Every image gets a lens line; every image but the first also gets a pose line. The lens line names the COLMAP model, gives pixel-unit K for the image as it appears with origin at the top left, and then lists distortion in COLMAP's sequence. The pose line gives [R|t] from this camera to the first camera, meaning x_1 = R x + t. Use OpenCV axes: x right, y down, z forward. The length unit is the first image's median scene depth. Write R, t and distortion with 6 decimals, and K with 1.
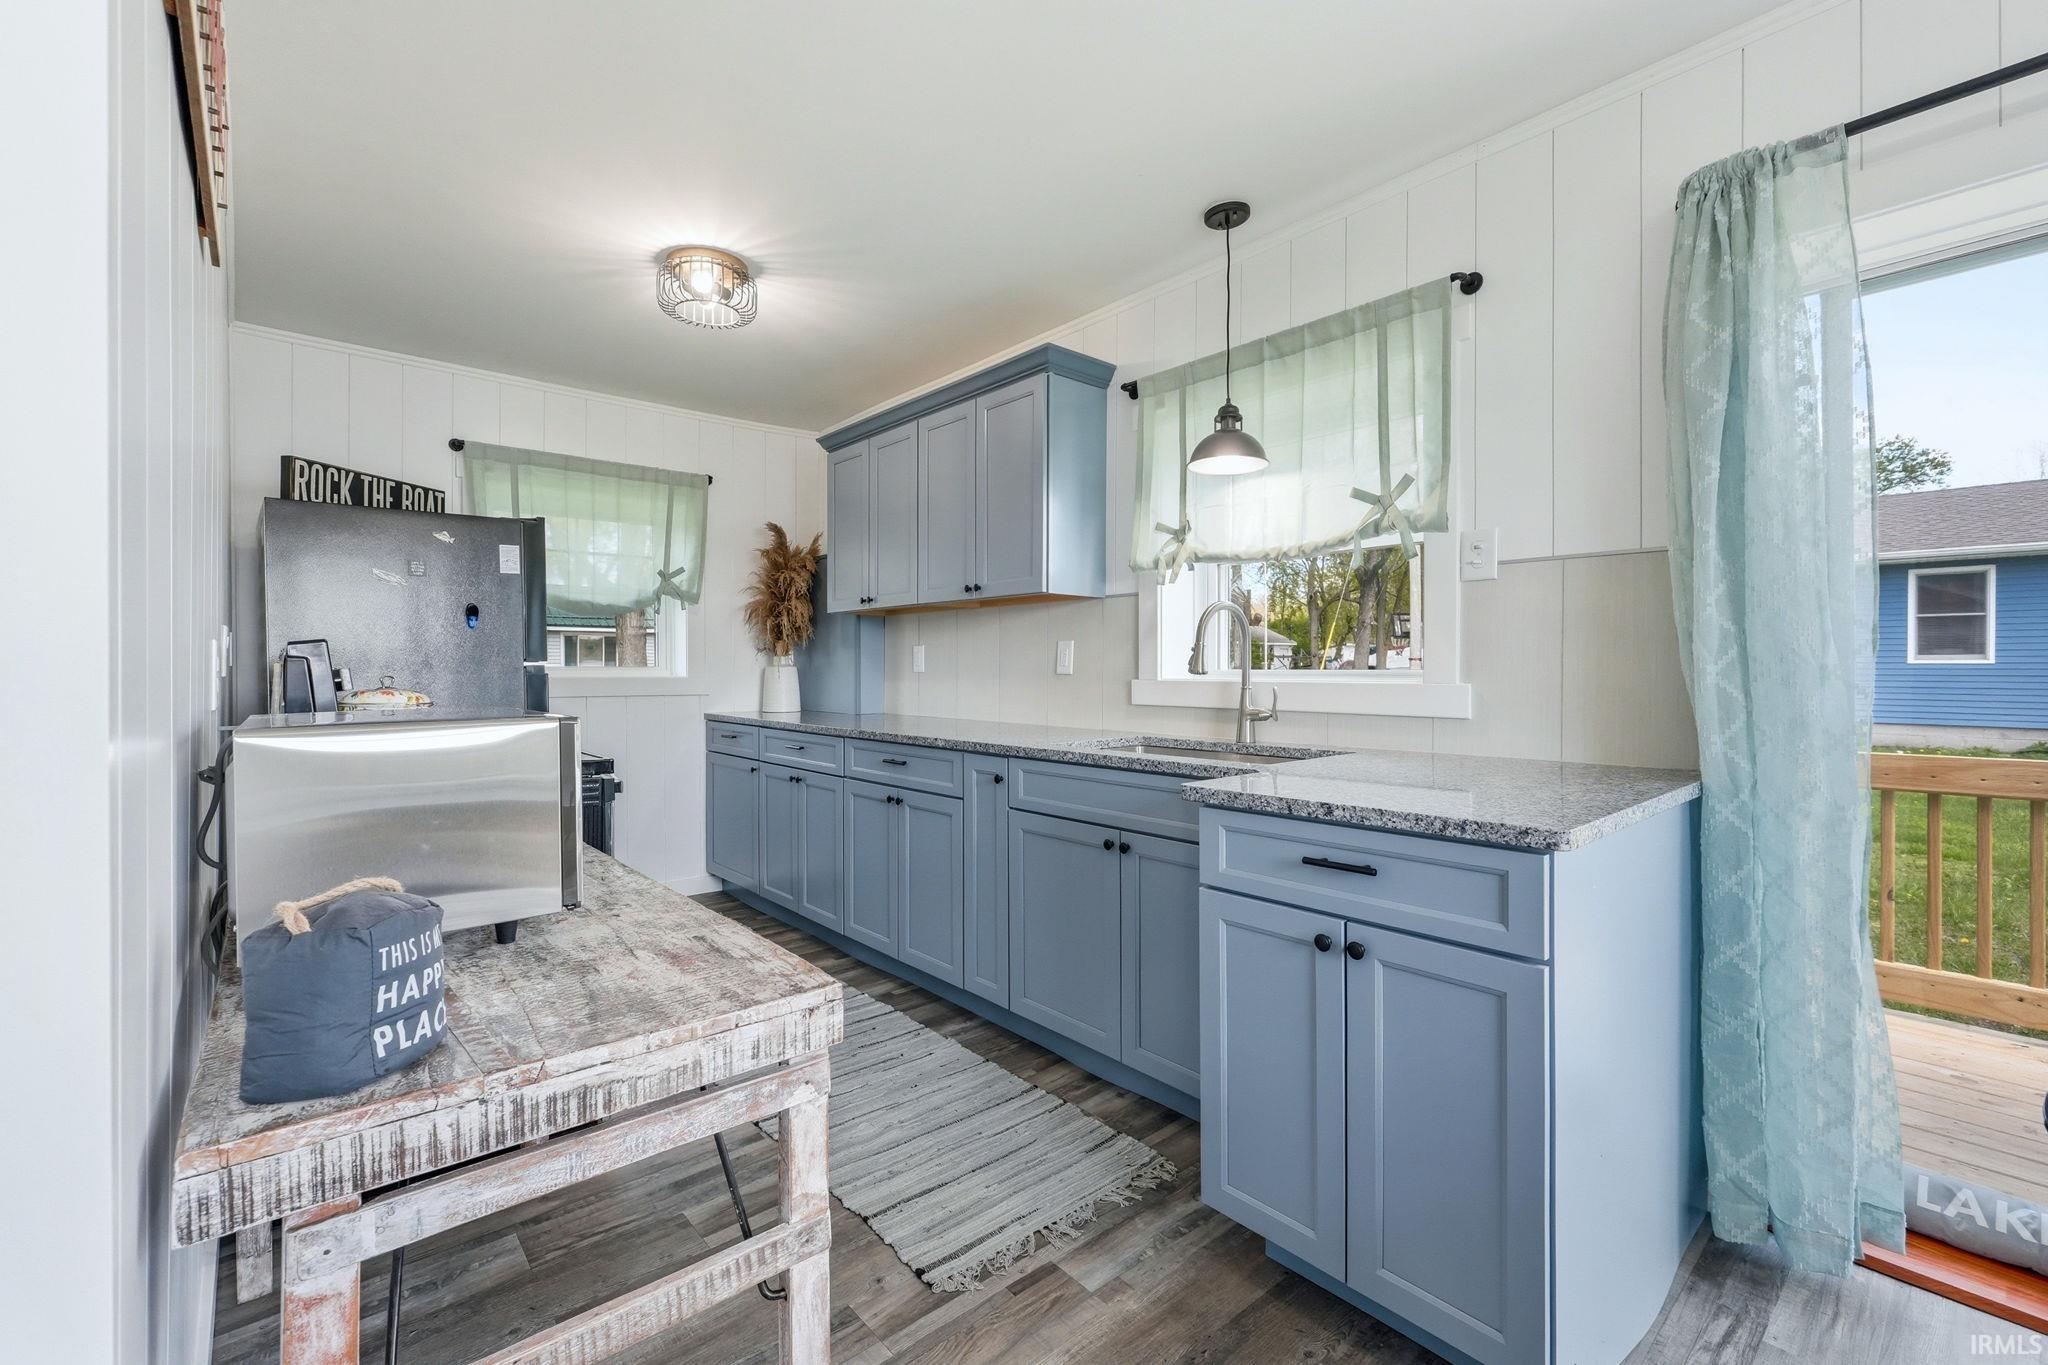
lens RADIAL K [[866.2, 0, 1021.7], [0, 866.2, 672.0], [0, 0, 1]] dist [-0.001135, -0.000147]
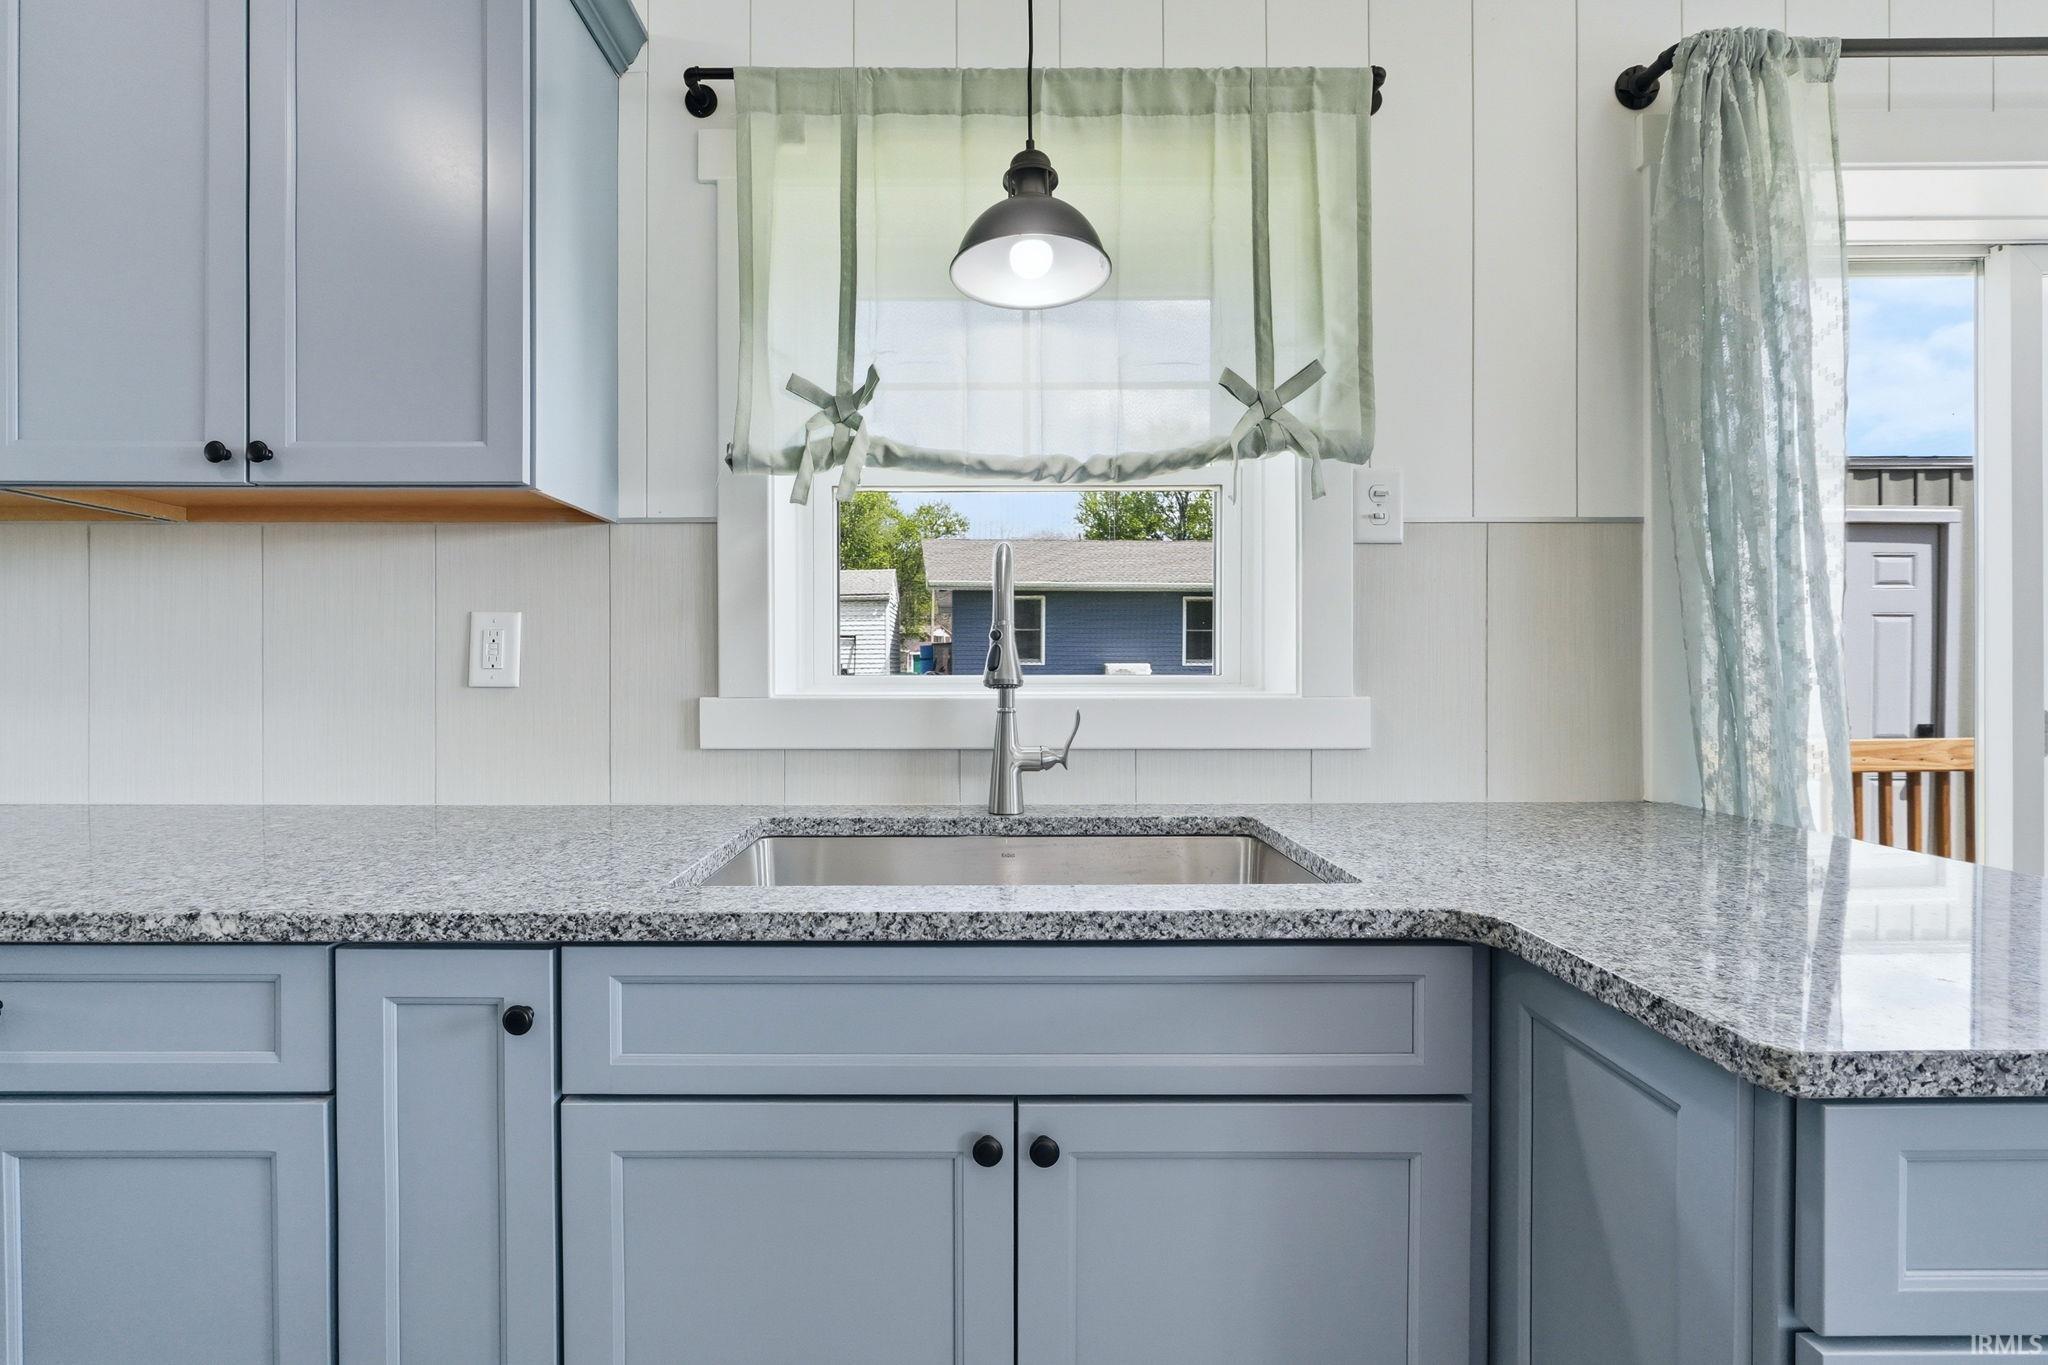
lens RADIAL K [[866.2, 0, 972.8], [0, 866.2, 675.7], [0, 0, 1]] dist [-0.001135, -0.000147]
pose [[0.656507, -0.005576, 0.754299, -0.159105], [0.002181, 0.999983, 0.005493, -0.005996], [-0.754316, -0.001961, 0.656508, 0.661004]]
